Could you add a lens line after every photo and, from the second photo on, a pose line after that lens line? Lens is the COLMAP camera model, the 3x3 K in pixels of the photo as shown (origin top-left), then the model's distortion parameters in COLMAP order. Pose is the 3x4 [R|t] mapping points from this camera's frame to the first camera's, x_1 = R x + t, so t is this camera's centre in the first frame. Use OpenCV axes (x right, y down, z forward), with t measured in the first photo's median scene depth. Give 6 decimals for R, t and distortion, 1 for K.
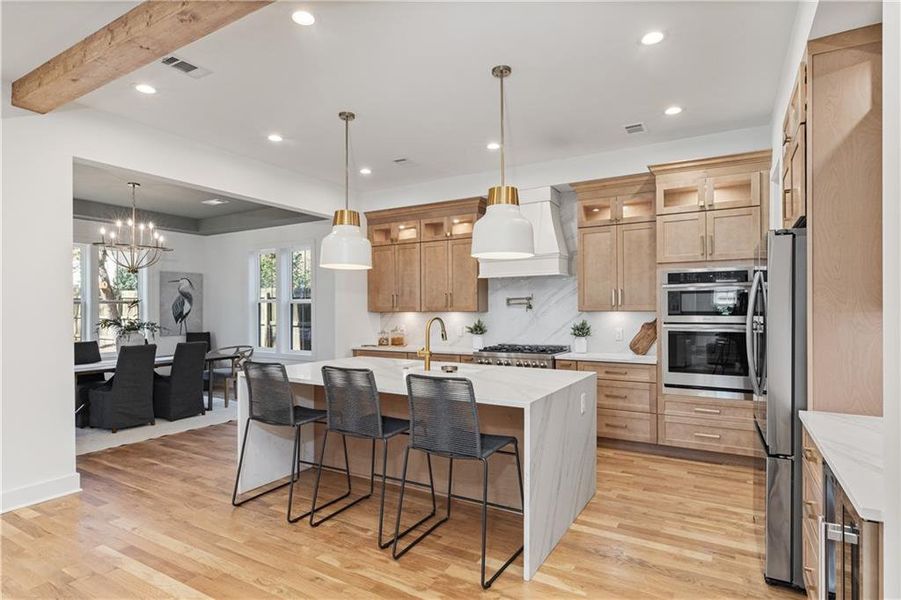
lens RADIAL K [[476.5, 0, 453.7], [0, 476.5, 307.7], [0, 0, 1]] dist [0.001760, 0.000838]
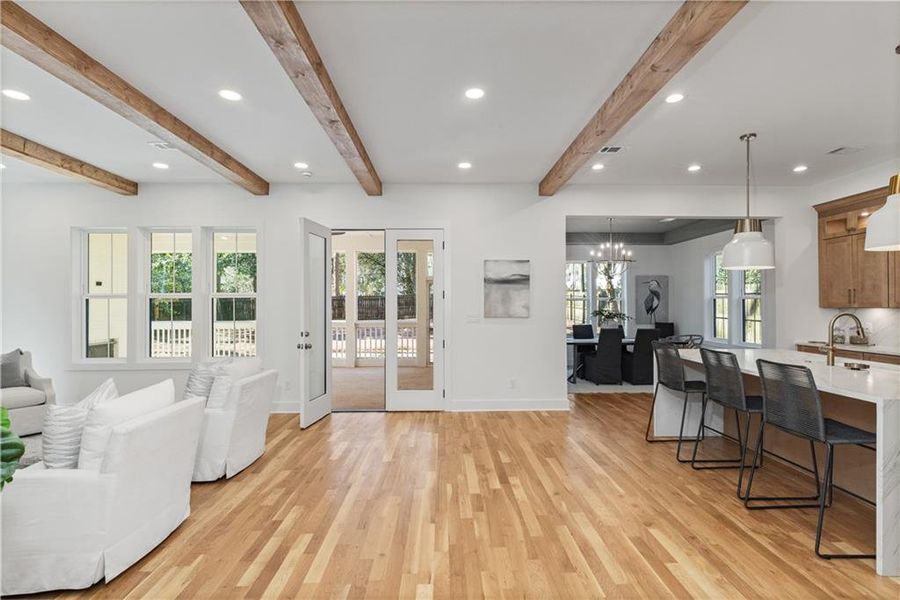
lens RADIAL K [[420.6, 0, 450.0], [0, 420.6, 306.5], [0, 0, 1]] dist [-0.000515, 0.000107]
pose [[0.523314, 0.008380, -0.852099, 0.265138], [-0.000546, 0.999955, 0.009499, -0.001697], [0.852140, -0.004506, 0.523295, -0.145201]]
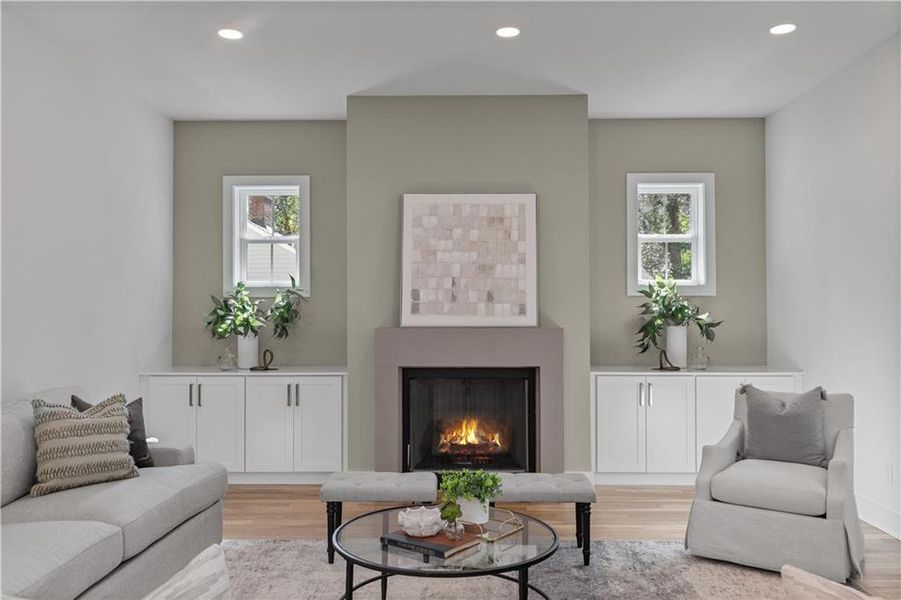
lens RADIAL K [[723.0, 0, 448.9], [0, 723.0, 296.6], [0, 0, 1]] dist [0.006633, 0.000998]
pose [[-0.870829, -0.002192, -0.491580, -0.461147], [0.007576, 0.999811, -0.017880, 0.018585], [0.491527, -0.019295, -0.870649, 0.061224]]
